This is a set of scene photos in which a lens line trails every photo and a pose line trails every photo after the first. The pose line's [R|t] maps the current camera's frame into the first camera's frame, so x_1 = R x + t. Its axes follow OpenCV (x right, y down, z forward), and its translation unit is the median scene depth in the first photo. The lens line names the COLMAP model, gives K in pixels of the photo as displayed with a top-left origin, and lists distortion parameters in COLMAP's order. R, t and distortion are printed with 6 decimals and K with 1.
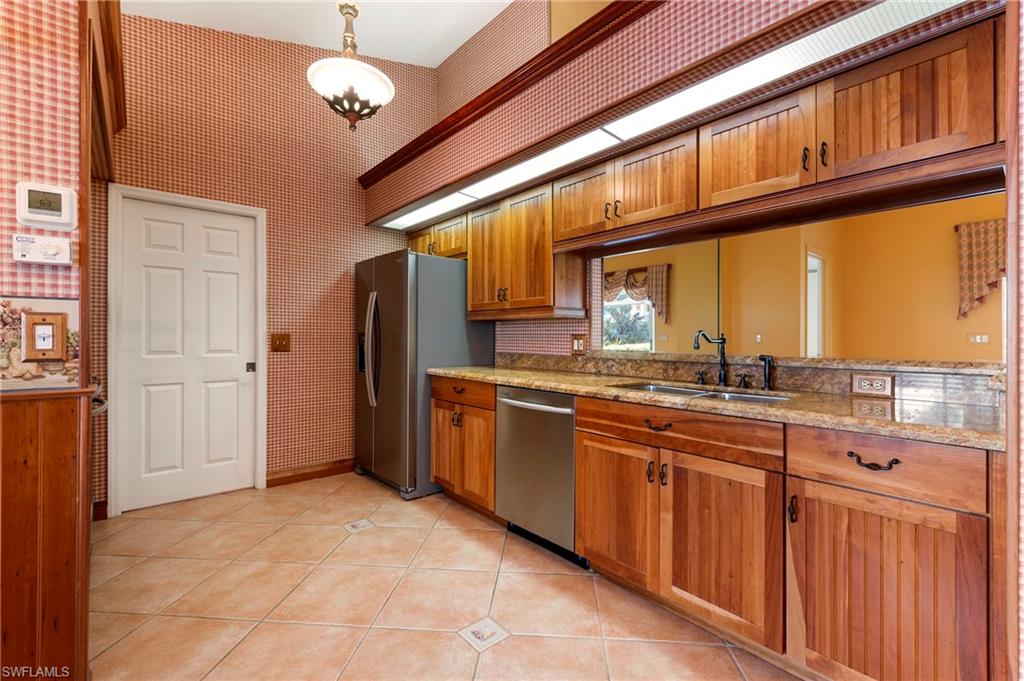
lens RADIAL K [[450.9, 0, 526.5], [0, 450.9, 338.7], [0, 0, 1]] dist [0.004433, -0.000641]
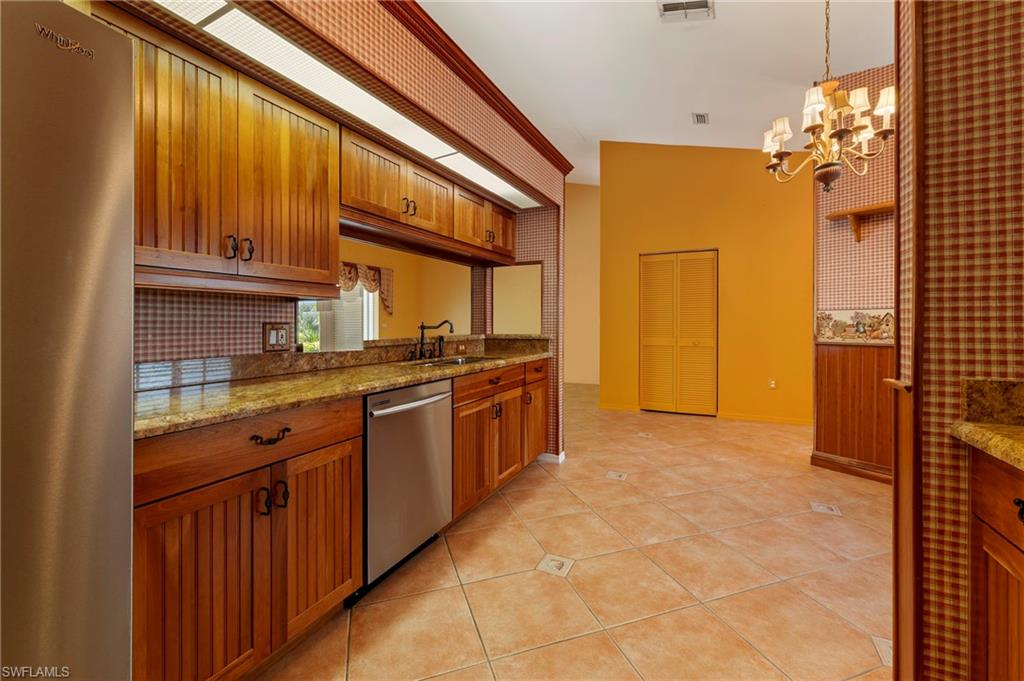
lens RADIAL K [[420.3, 0, 513.4], [0, 420.3, 326.5], [0, 0, 1]] dist [0.007175, -0.000537]
pose [[-0.385841, -0.007560, 0.922534, -0.752497], [0.007664, 0.999906, 0.011399, -0.009215], [-0.922533, 0.011469, -0.385747, 1.048109]]
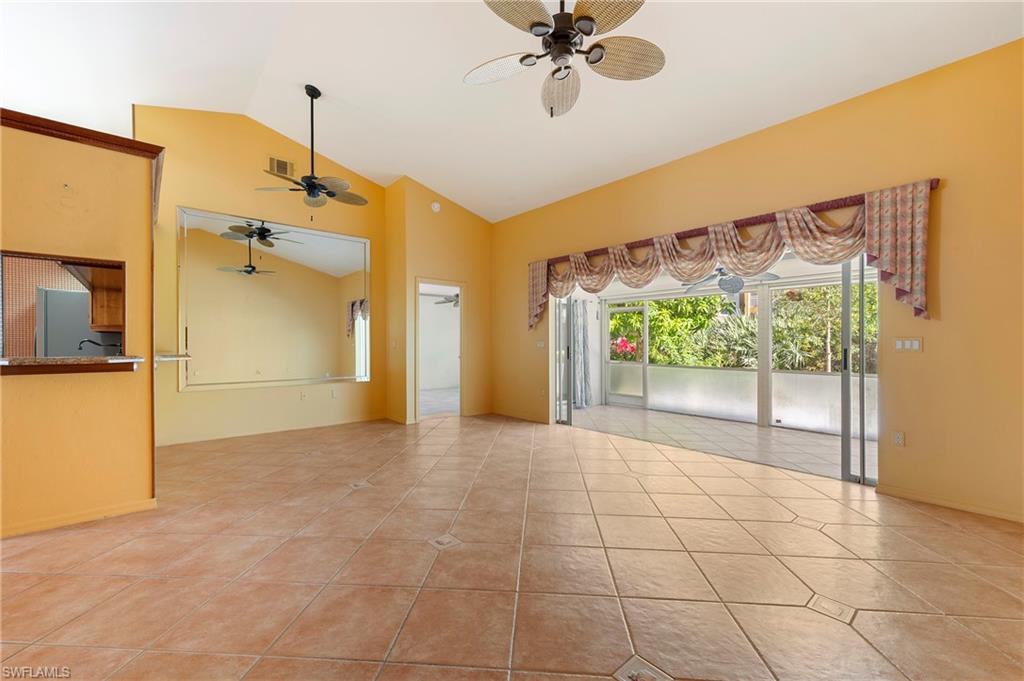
lens RADIAL K [[420.3, 0, 517.3], [0, 420.3, 344.5], [0, 0, 1]] dist [0.007175, -0.000537]
pose [[0.999993, -0.003168, -0.001758, 1.617588], [0.003163, 0.999990, -0.003107, 0.010909], [0.001768, 0.003101, 0.999994, -0.548994]]
